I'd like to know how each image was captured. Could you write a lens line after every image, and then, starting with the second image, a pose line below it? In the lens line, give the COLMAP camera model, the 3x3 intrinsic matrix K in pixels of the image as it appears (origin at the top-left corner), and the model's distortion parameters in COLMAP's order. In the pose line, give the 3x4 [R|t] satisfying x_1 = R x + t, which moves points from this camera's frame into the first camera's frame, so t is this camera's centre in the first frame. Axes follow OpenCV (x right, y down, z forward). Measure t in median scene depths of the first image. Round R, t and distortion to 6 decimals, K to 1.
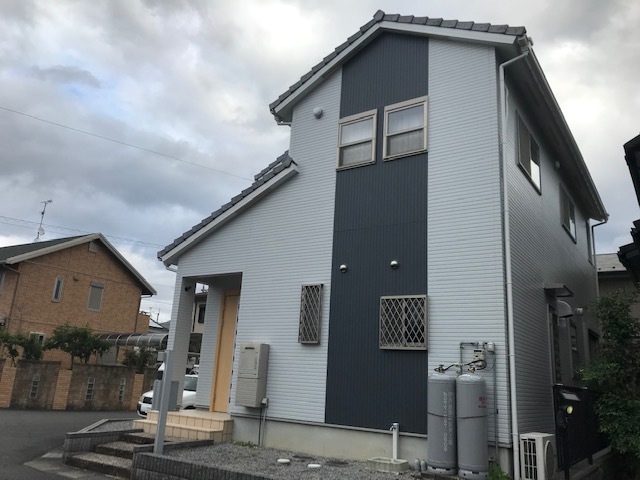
lens RADIAL K [[523.9, 0, 320.0], [0, 523.9, 240.0], [0, 0, 1]] dist [0.049516, -0.004302]
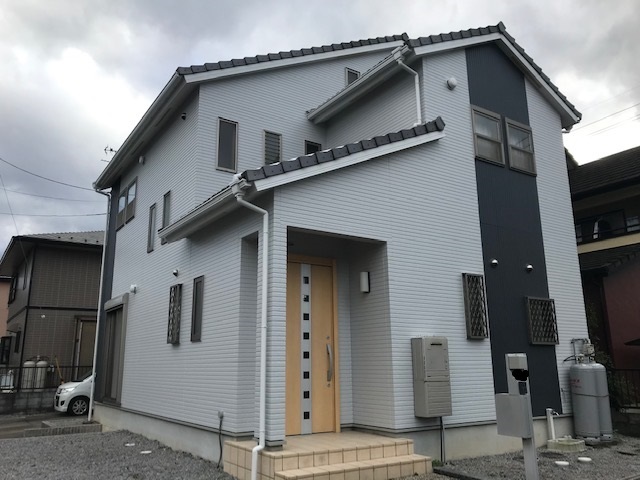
lens RADIAL K [[523.9, 0, 320.0], [0, 523.9, 240.0], [0, 0, 1]] dist [0.049516, -0.004302]
pose [[0.380313, 0.155563, 0.911681, -0.987488], [-0.206478, 0.975154, -0.080260, 0.158495], [-0.901514, -0.157718, 0.402985, 0.892218]]
